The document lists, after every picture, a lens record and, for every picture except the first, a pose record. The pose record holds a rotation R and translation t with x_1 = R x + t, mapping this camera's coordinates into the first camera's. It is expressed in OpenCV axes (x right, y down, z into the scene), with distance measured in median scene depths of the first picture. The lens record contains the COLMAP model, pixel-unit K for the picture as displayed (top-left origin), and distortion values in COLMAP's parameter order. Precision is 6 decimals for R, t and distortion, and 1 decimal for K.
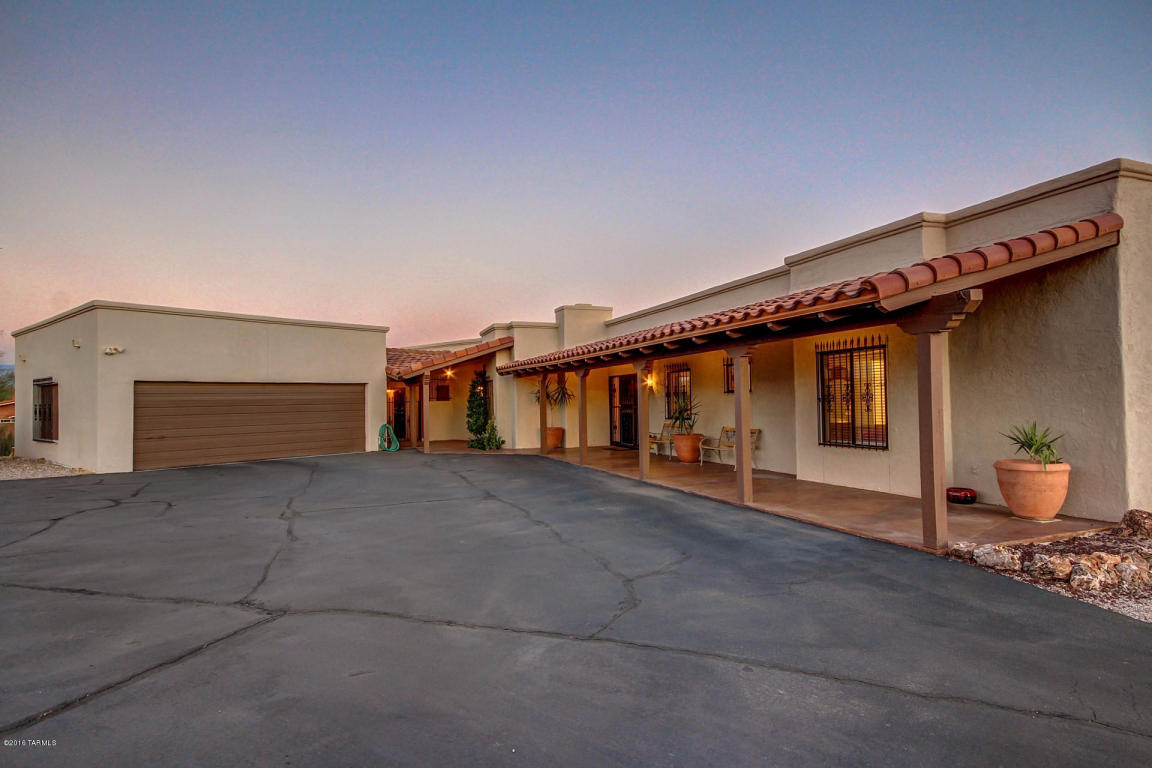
lens RADIAL K [[628.5, 0, 576.0], [0, 628.5, 384.0], [0, 0, 1]] dist [0.030747, 0.002644]
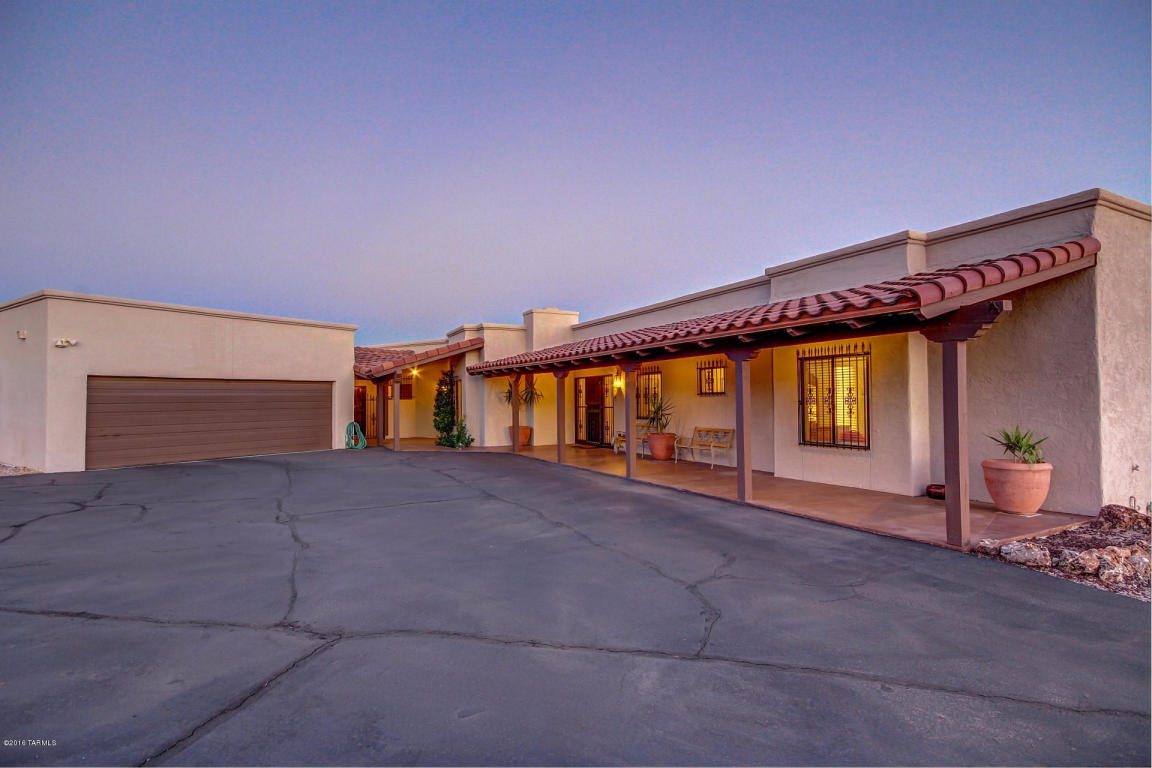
lens RADIAL K [[581.8, 0, 581.7], [0, 581.8, 383.8], [0, 0, 1]] dist [0.018047, -0.002465]
pose [[0.992650, 0.013531, 0.120259, -0.145092], [-0.013292, 0.999908, -0.002788, 0.001775], [-0.120285, 0.001169, 0.992739, 0.091333]]
